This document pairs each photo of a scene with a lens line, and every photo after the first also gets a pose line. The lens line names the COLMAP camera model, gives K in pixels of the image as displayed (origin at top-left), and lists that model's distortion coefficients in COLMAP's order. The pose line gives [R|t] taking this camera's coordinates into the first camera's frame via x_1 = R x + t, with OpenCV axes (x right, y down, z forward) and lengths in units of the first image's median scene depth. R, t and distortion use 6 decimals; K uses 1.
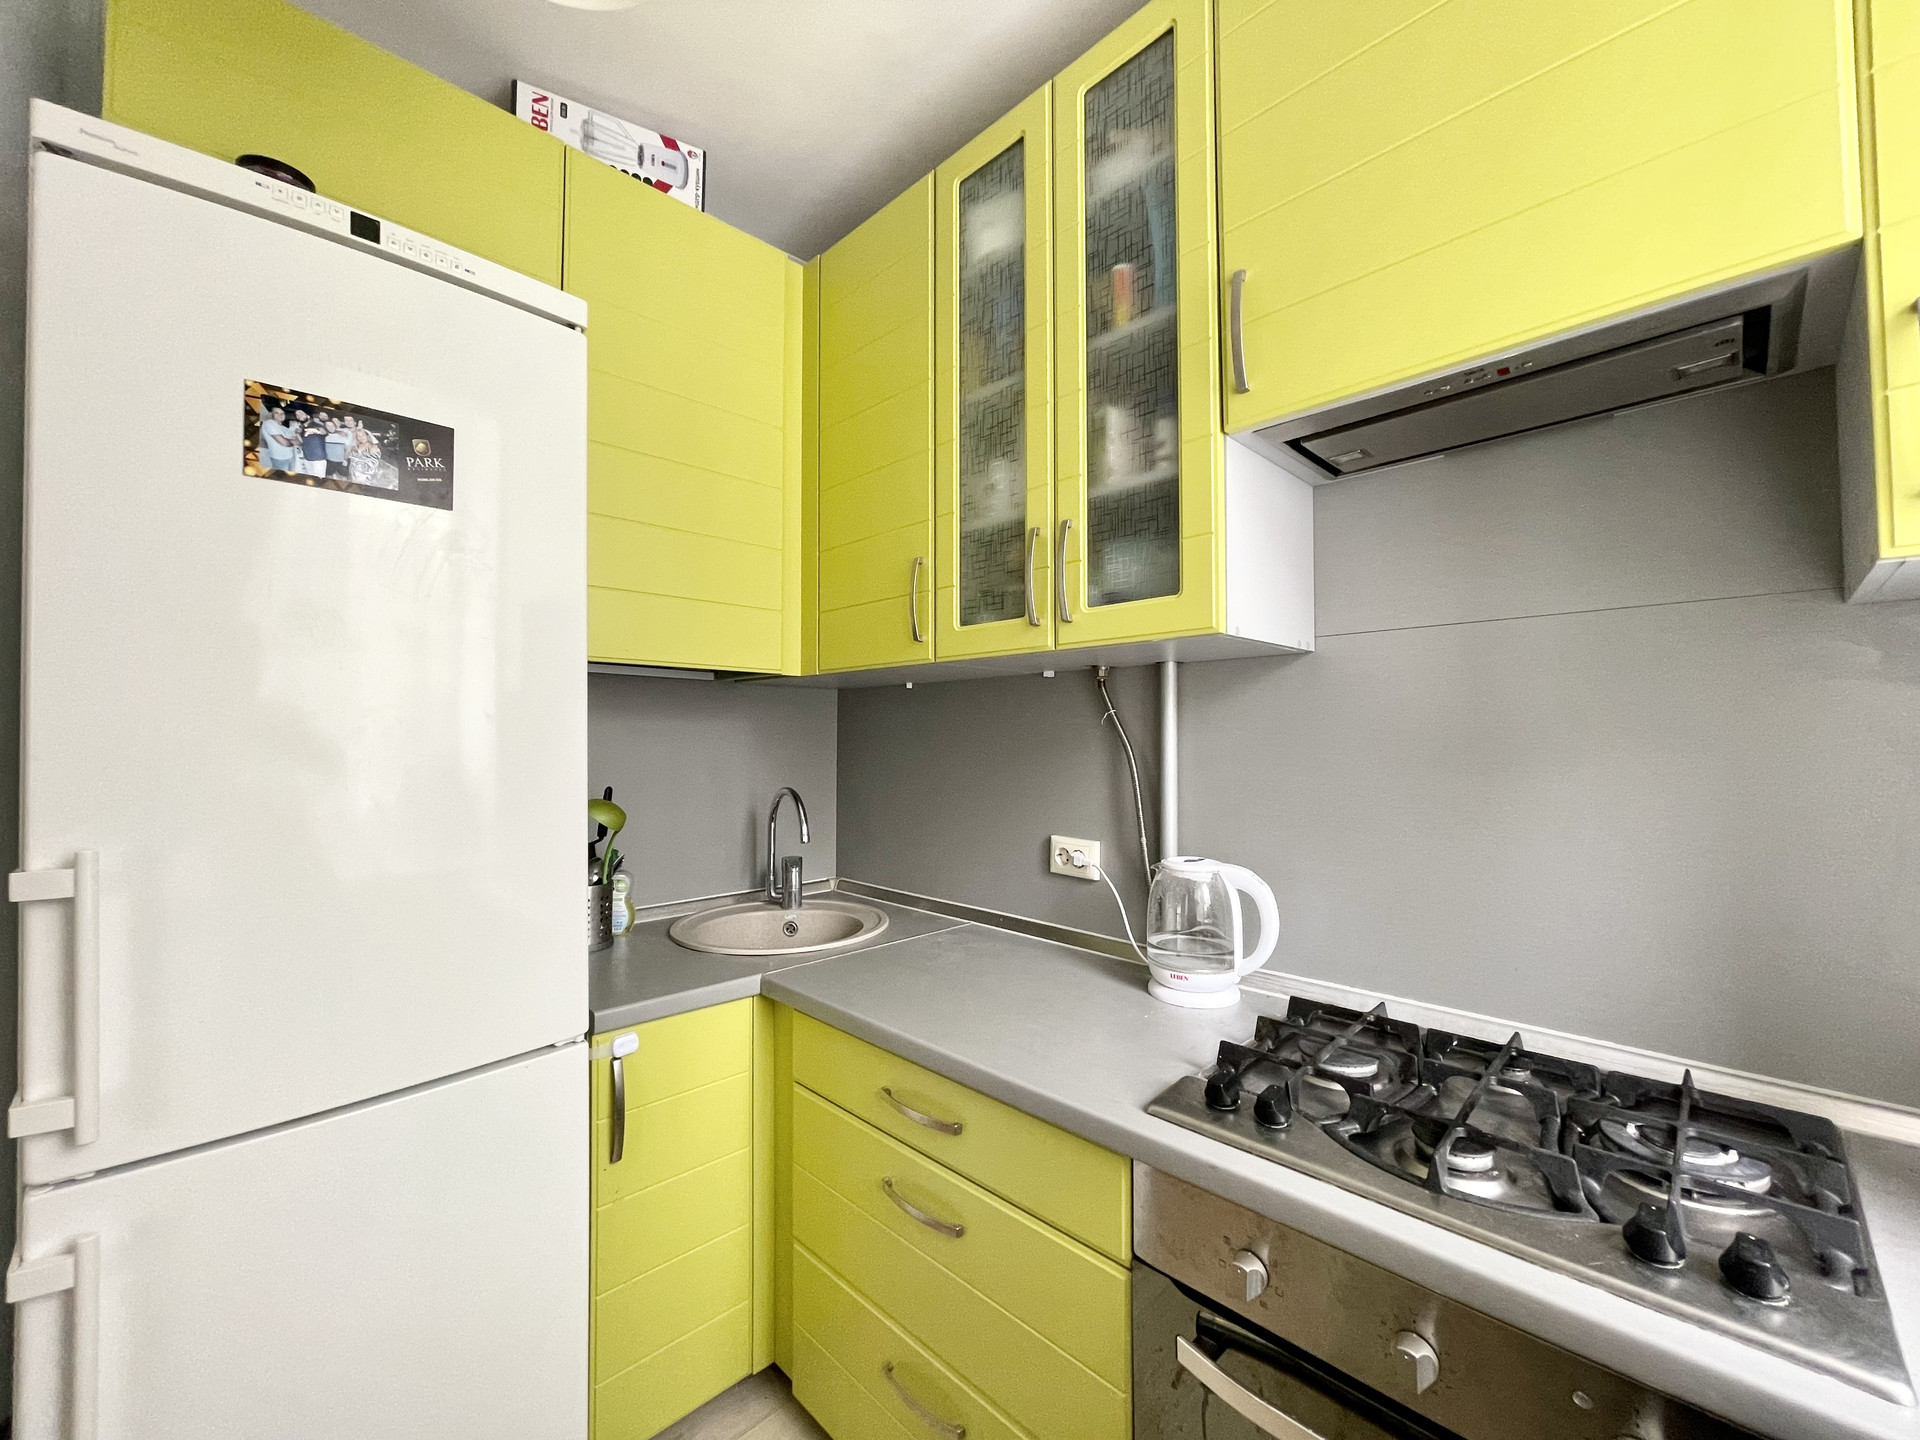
lens RADIAL K [[774.6, 0, 955.5], [0, 774.6, 714.4], [0, 0, 1]] dist [-0.002119, 0.000241]
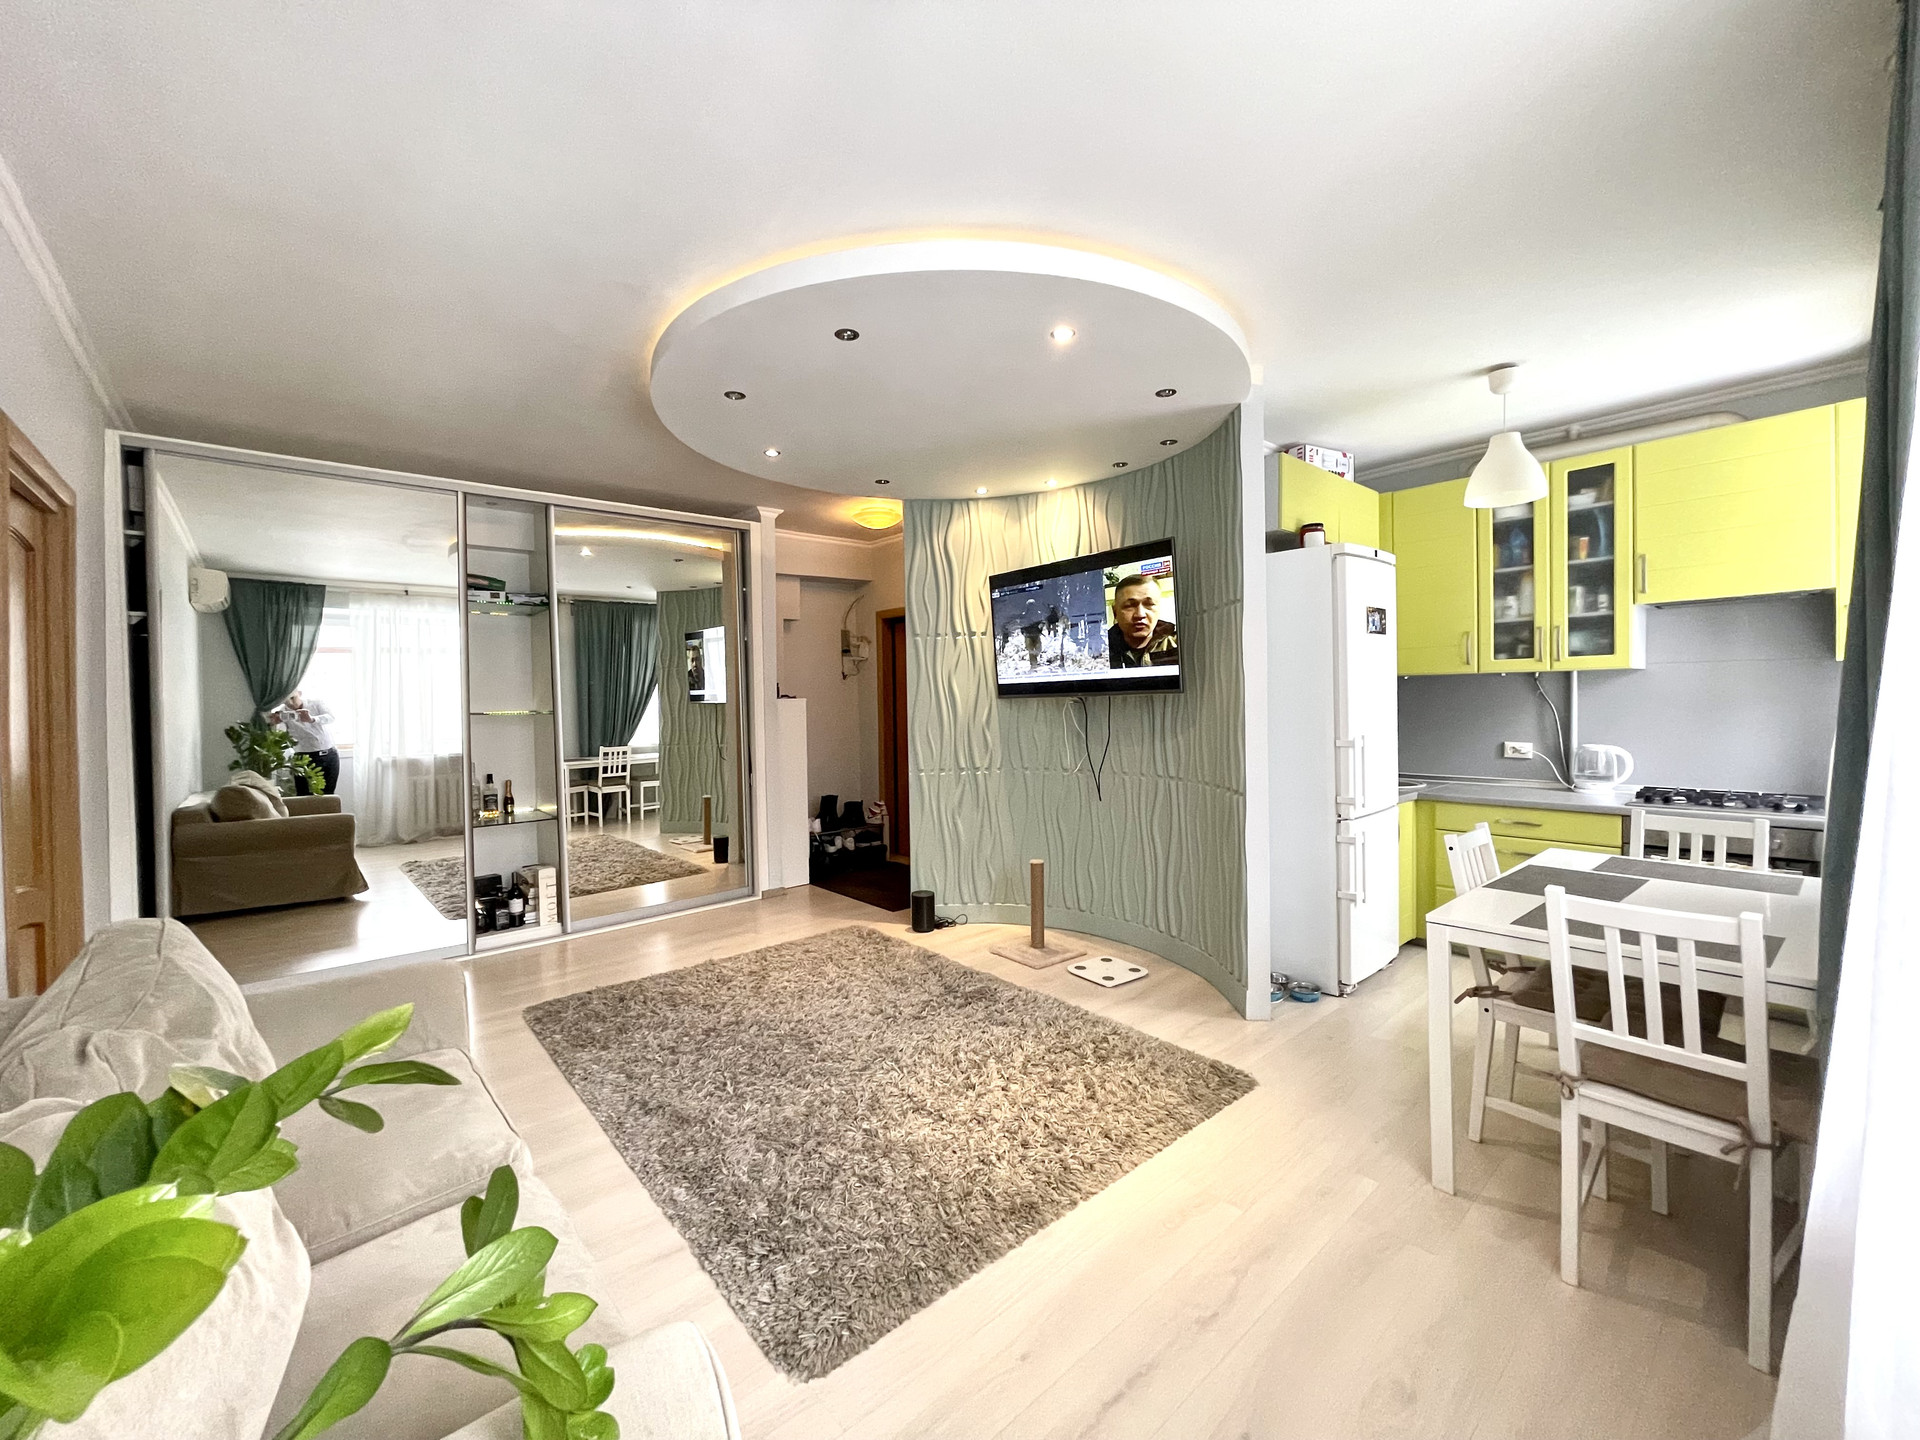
lens RADIAL K [[774.6, 0, 955.0], [0, 774.6, 716.2], [0, 0, 1]] dist [-0.002119, 0.000241]
pose [[0.998402, -0.017093, -0.053856, -1.864581], [0.019914, 0.998434, 0.052277, -0.105667], [0.052878, -0.053266, 0.997179, -1.909102]]
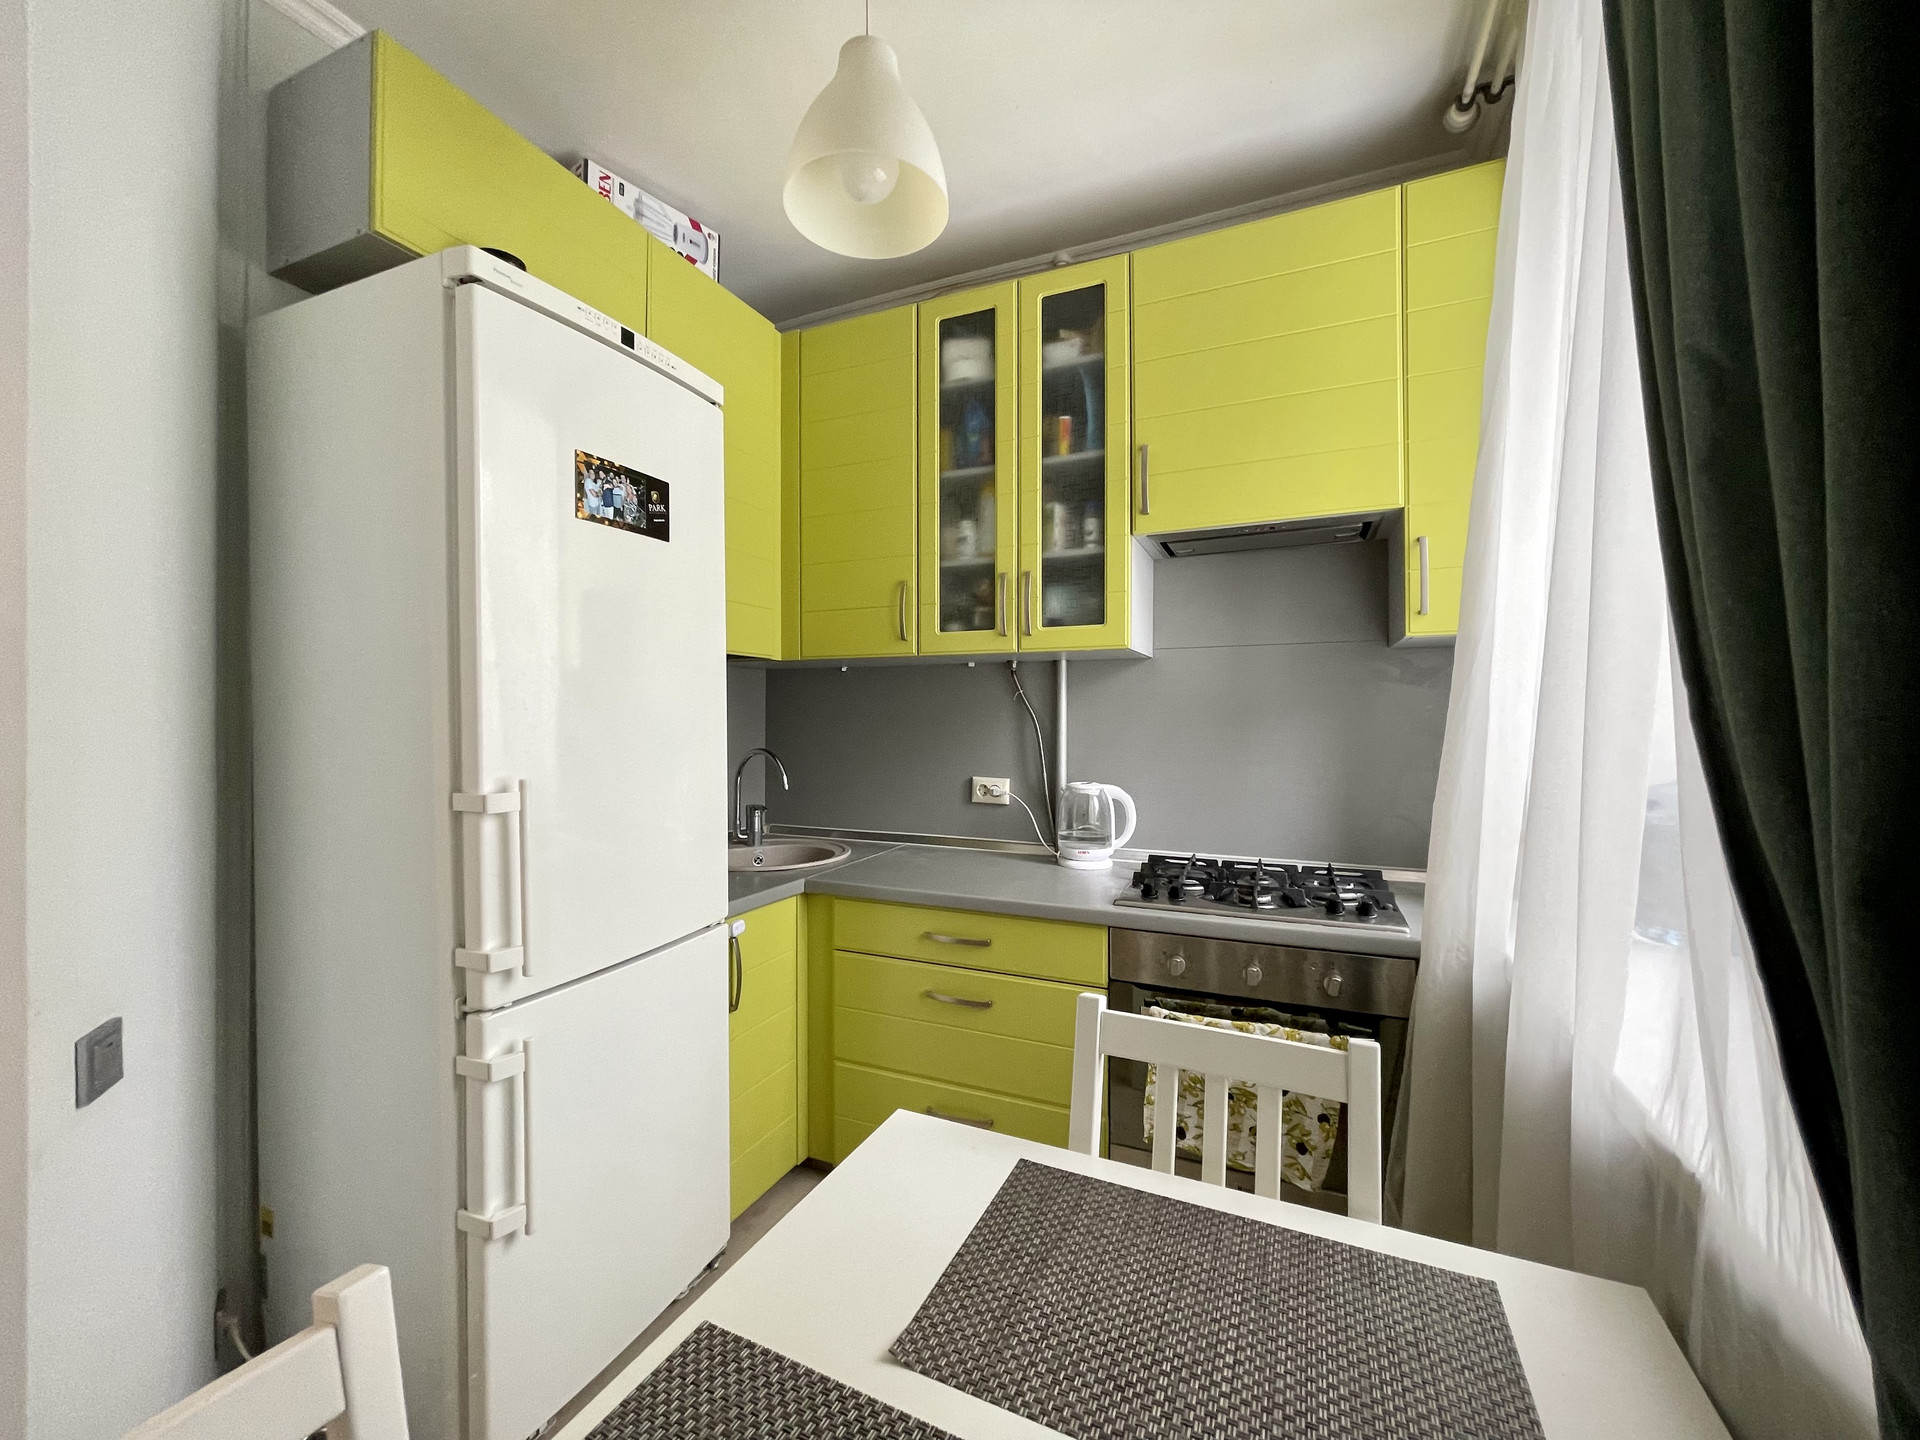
lens RADIAL K [[774.6, 0, 958.2], [0, 774.6, 714.7], [0, 0, 1]] dist [-0.002119, 0.000241]
pose [[0.927396, 0.000702, 0.374080, -0.566298], [-0.011797, 0.999556, 0.027371, 0.002695], [-0.373895, -0.029797, 0.926992, -0.413684]]
